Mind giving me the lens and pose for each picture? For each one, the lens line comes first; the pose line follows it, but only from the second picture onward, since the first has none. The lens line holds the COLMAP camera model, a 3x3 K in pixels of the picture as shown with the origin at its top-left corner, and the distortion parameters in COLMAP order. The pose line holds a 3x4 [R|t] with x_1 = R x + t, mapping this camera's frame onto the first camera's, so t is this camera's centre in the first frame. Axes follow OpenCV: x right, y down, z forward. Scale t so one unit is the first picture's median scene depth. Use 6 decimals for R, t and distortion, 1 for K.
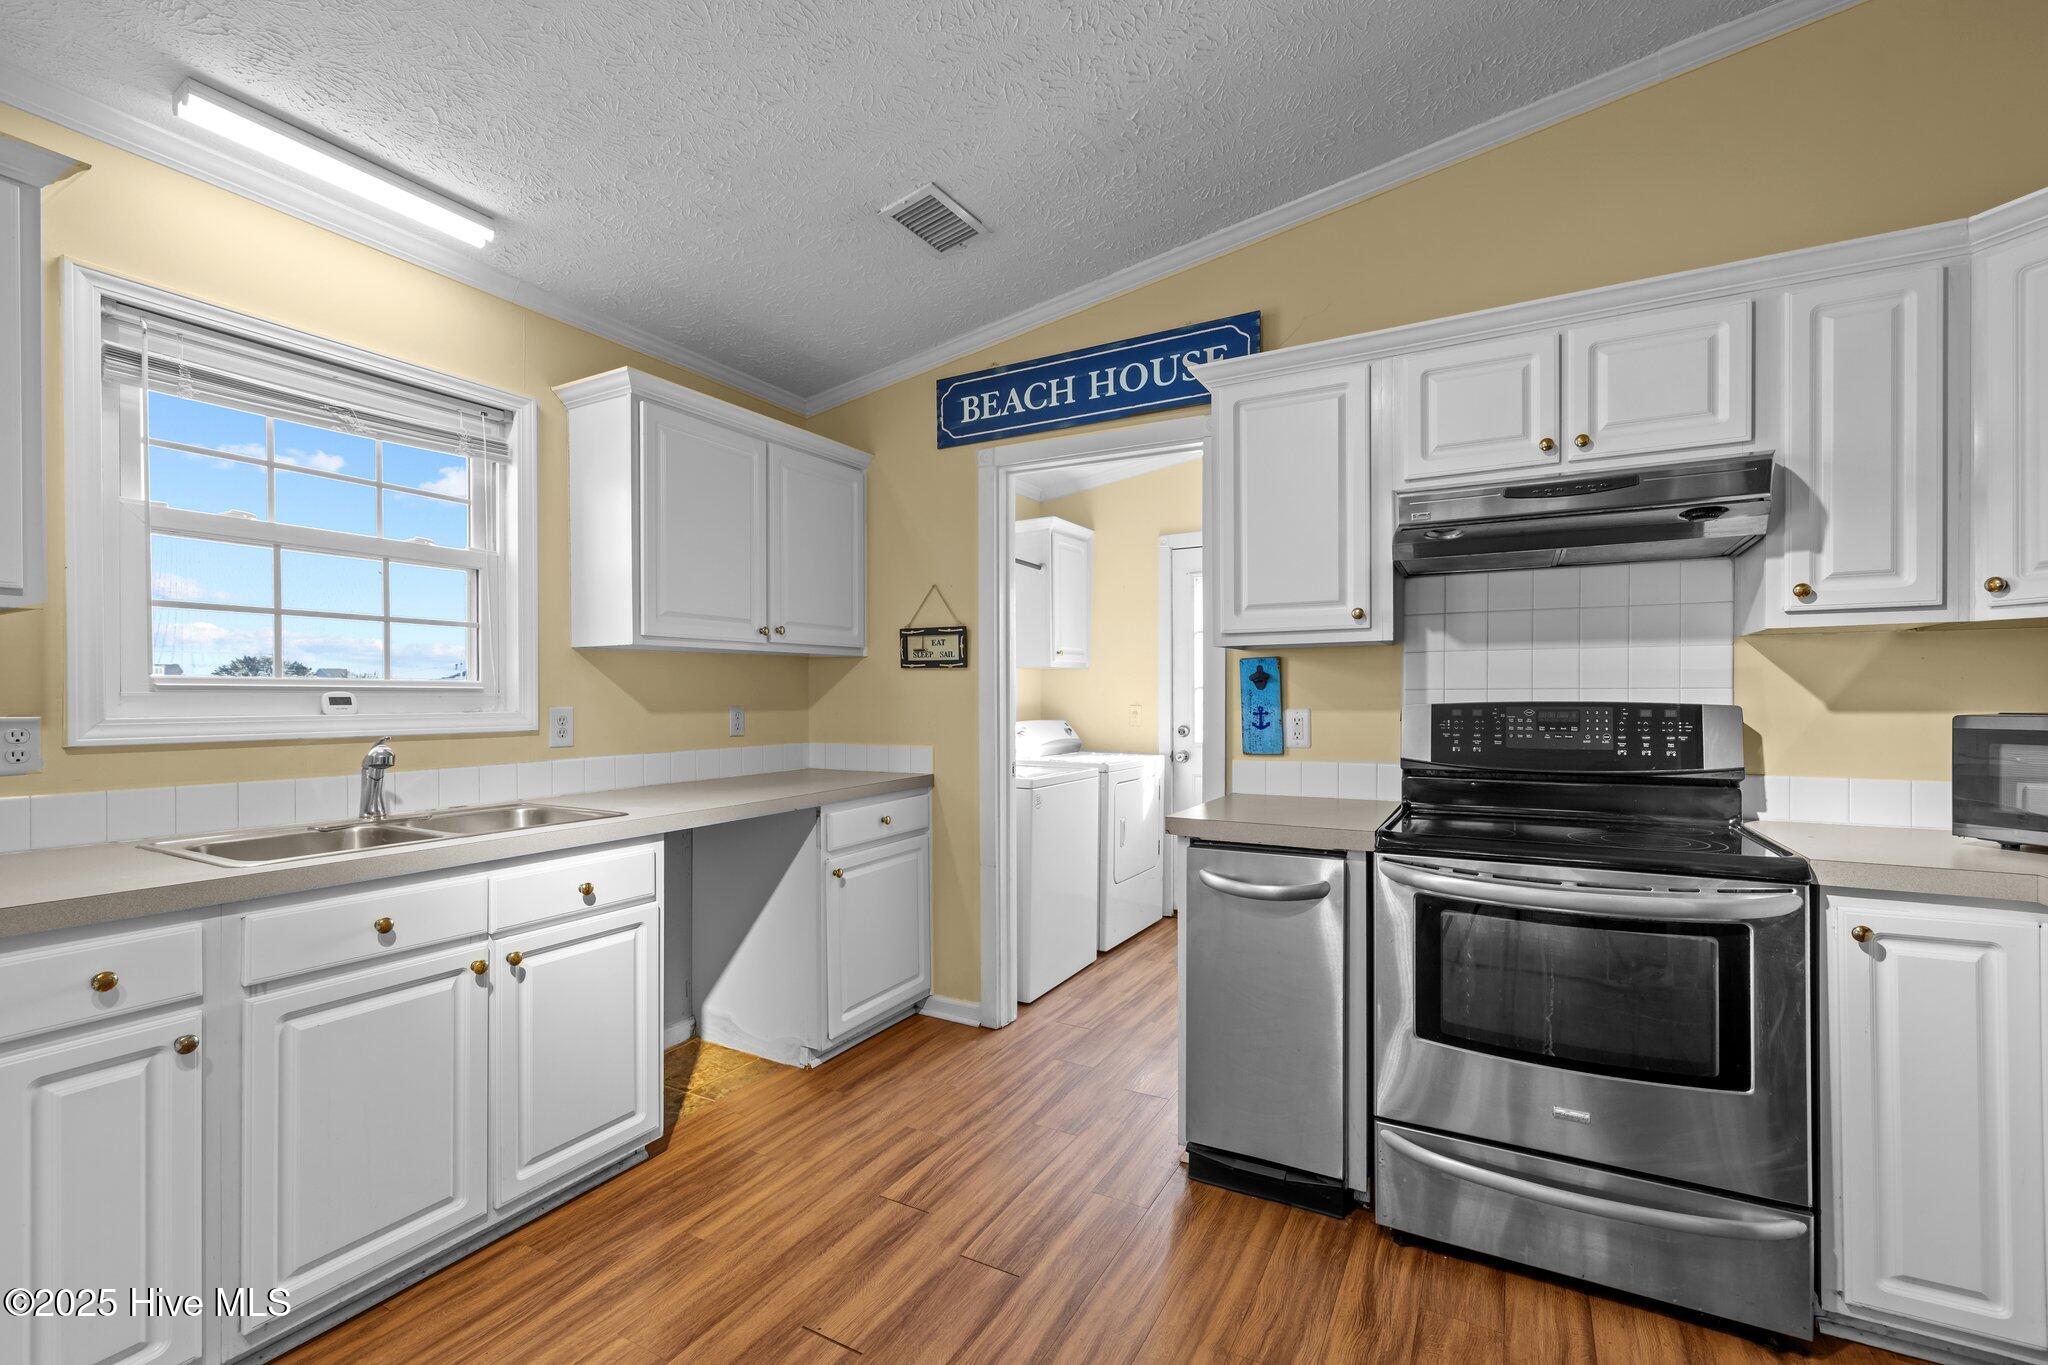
lens RADIAL K [[877.4, 0, 1023.6], [0, 877.4, 702.7], [0, 0, 1]] dist [0.002260, -0.000495]
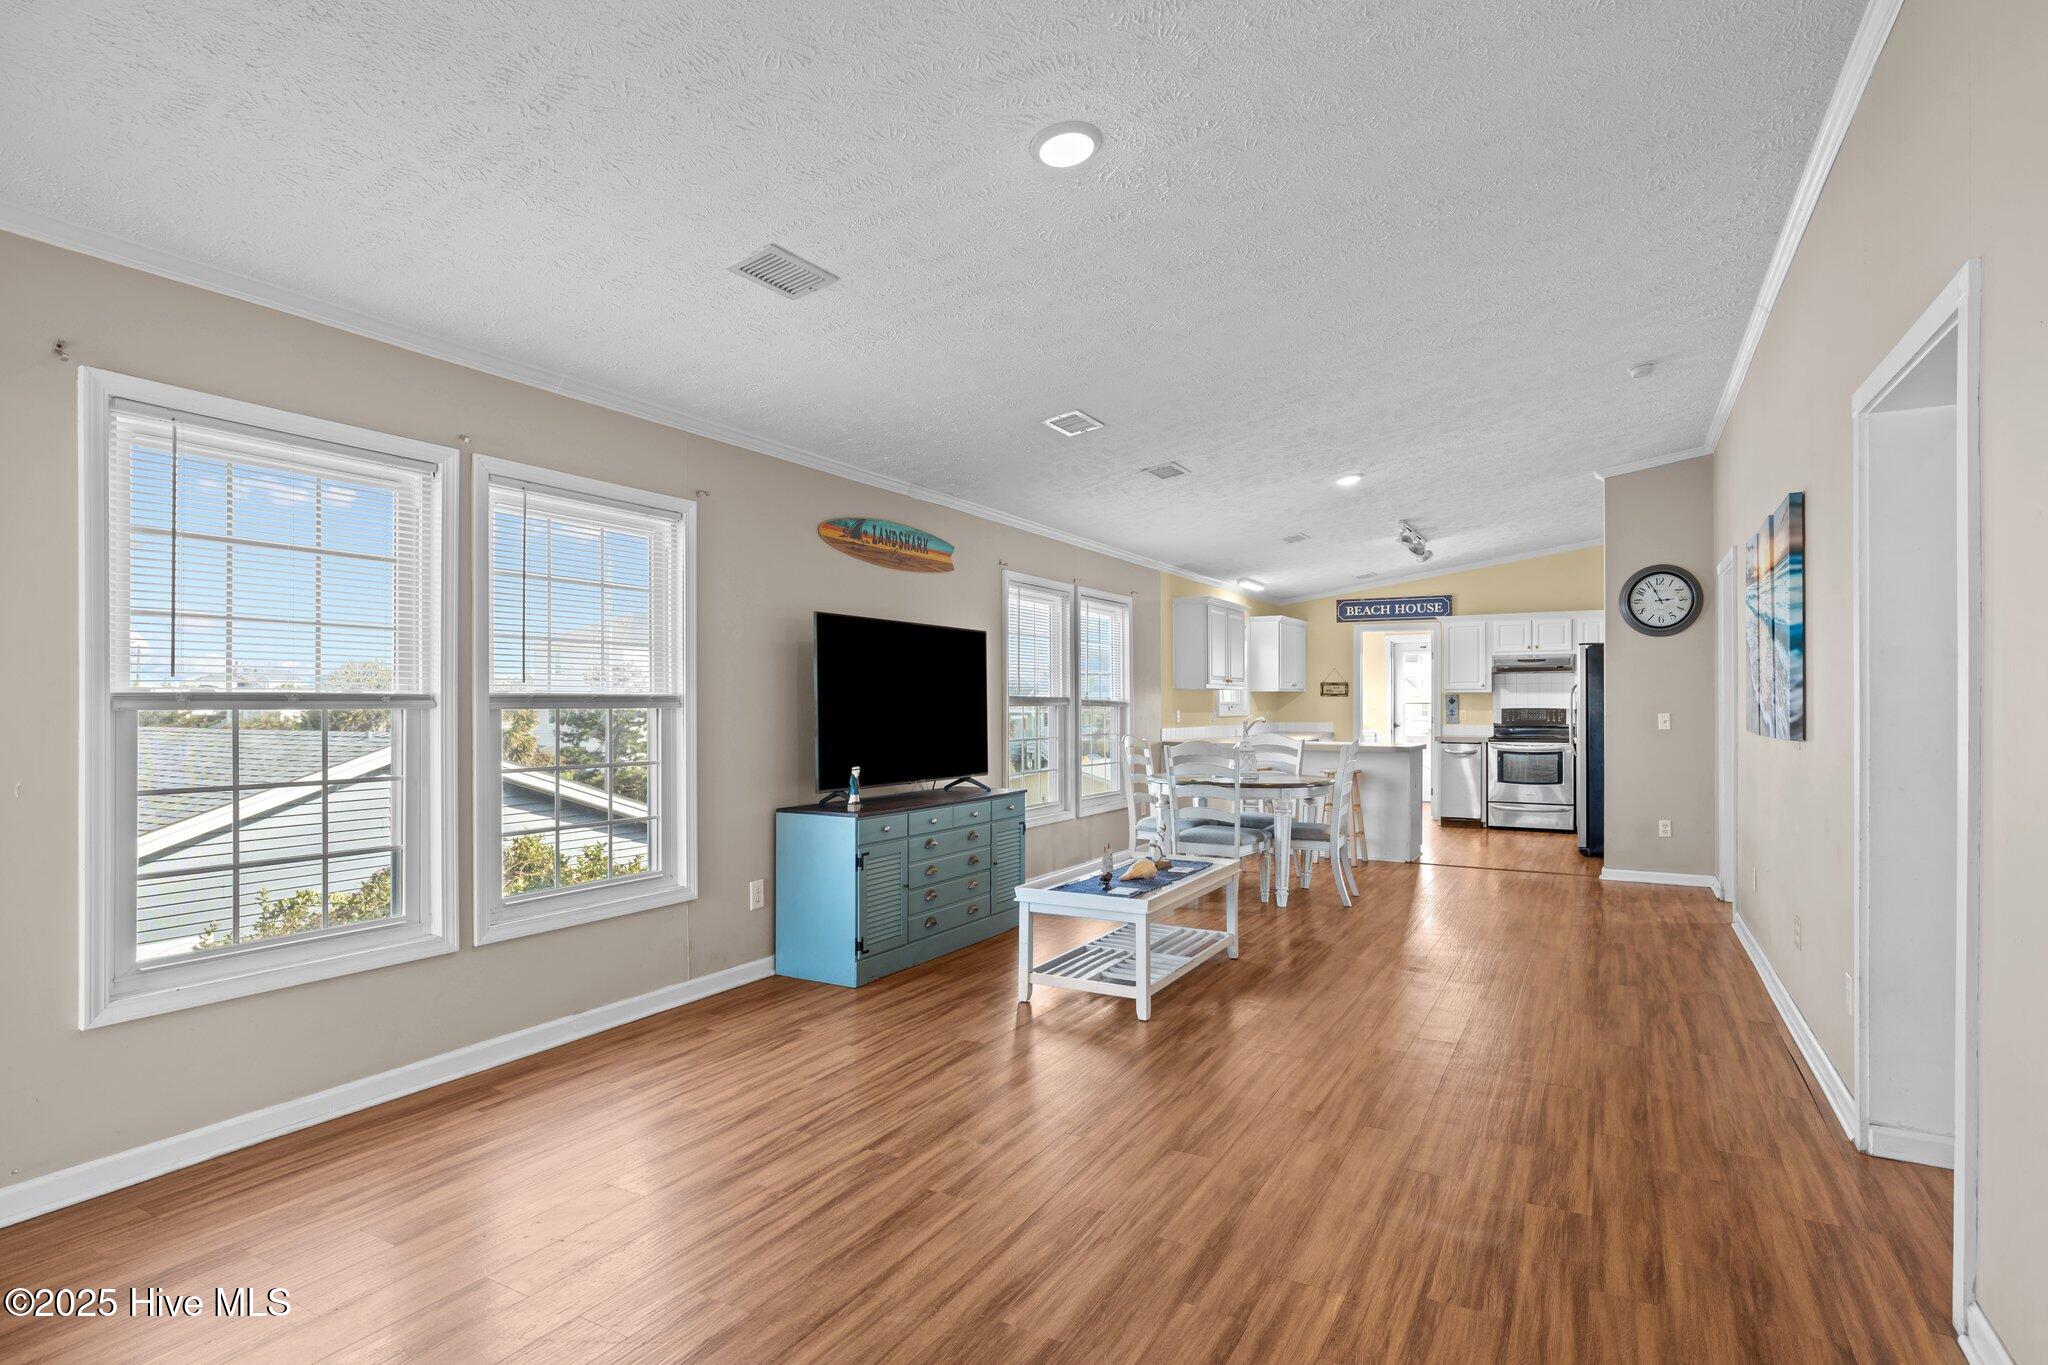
lens RADIAL K [[1046.6, 0, 1026.1], [0, 1046.6, 696.6], [0, 0, 1]] dist [-0.004381, 0.000037]
pose [[0.999992, 0.004073, 0.000128, -1.651475], [-0.004071, 0.999894, -0.013959, 0.021754], [-0.000185, 0.013959, 0.999903, -3.653399]]
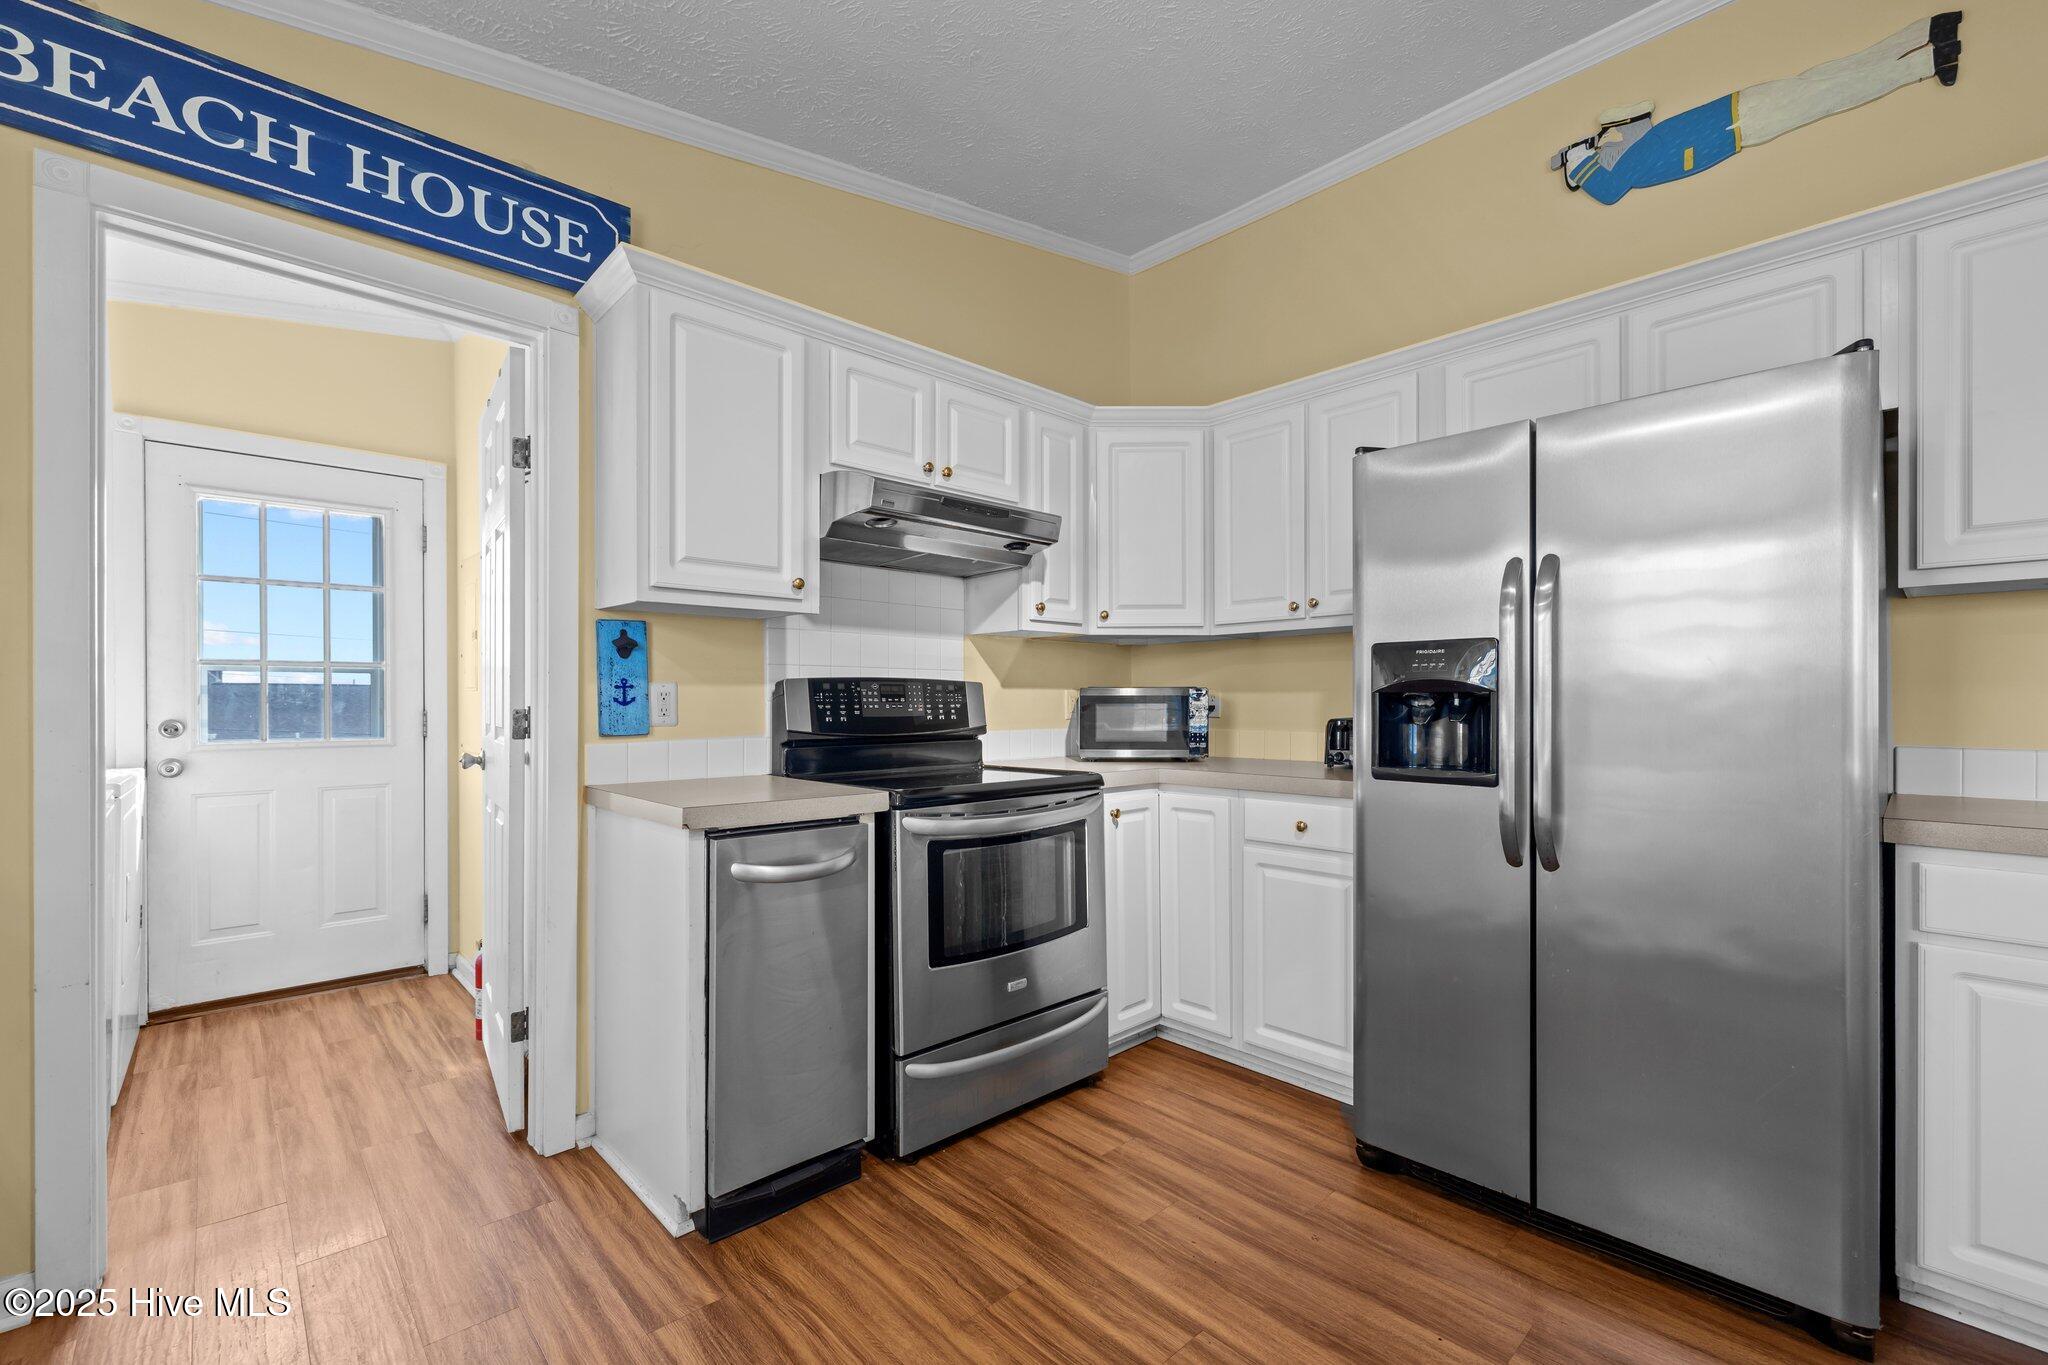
lens RADIAL K [[877.4, 0, 1016.3], [0, 877.4, 700.8], [0, 0, 1]] dist [0.002260, -0.000495]
pose [[0.307132, 0.003236, 0.951661, -0.489042], [0.003577, 0.999983, -0.004554, 0.036592], [-0.951660, 0.004803, 0.307115, 0.455941]]
